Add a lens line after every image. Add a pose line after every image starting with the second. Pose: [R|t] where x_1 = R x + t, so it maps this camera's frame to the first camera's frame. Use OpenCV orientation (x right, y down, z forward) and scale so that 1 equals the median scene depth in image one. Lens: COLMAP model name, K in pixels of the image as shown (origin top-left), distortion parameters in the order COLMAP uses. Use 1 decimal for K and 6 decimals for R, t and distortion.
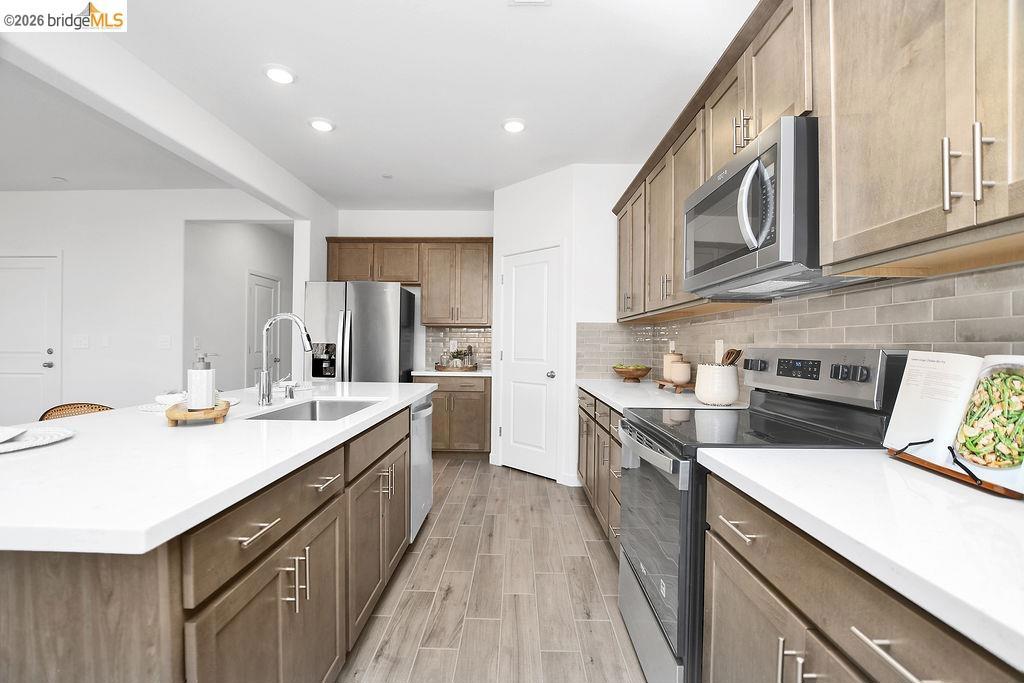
lens RADIAL K [[451.8, 0, 508.7], [0, 451.8, 344.7], [0, 0, 1]] dist [-0.040515, 0.009475]
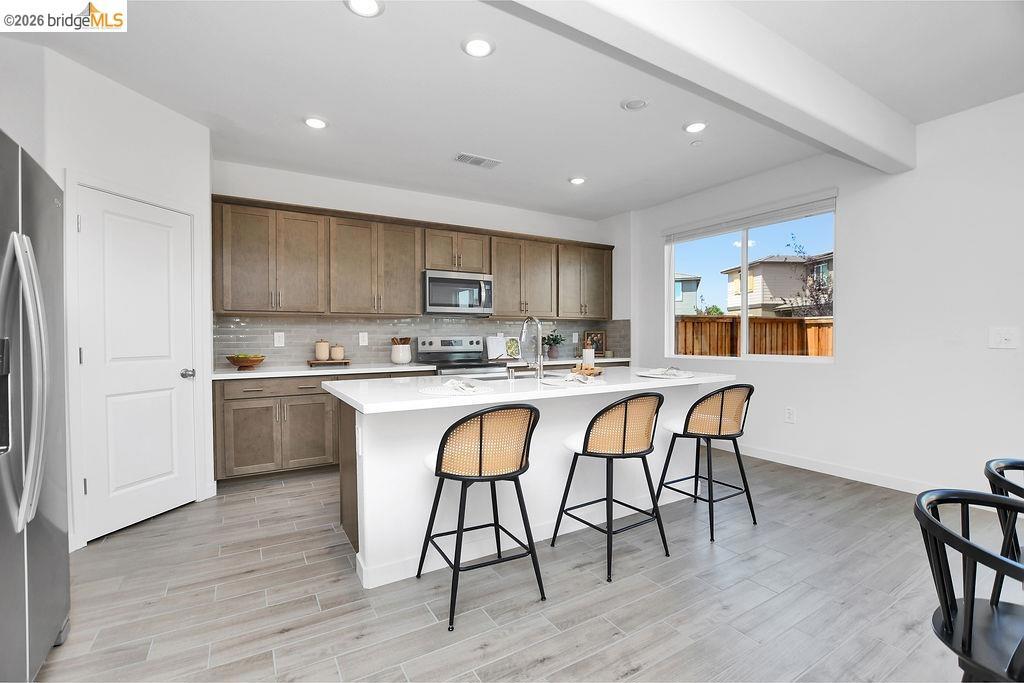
lens RADIAL K [[451.8, 0, 508.7], [0, 451.8, 344.7], [0, 0, 1]] dist [-0.040515, 0.009475]
pose [[-0.529649, -0.023767, 0.847884, -0.915147], [-0.002039, 0.999640, 0.026747, -0.007851], [-0.848215, 0.012438, -0.529507, 0.975328]]
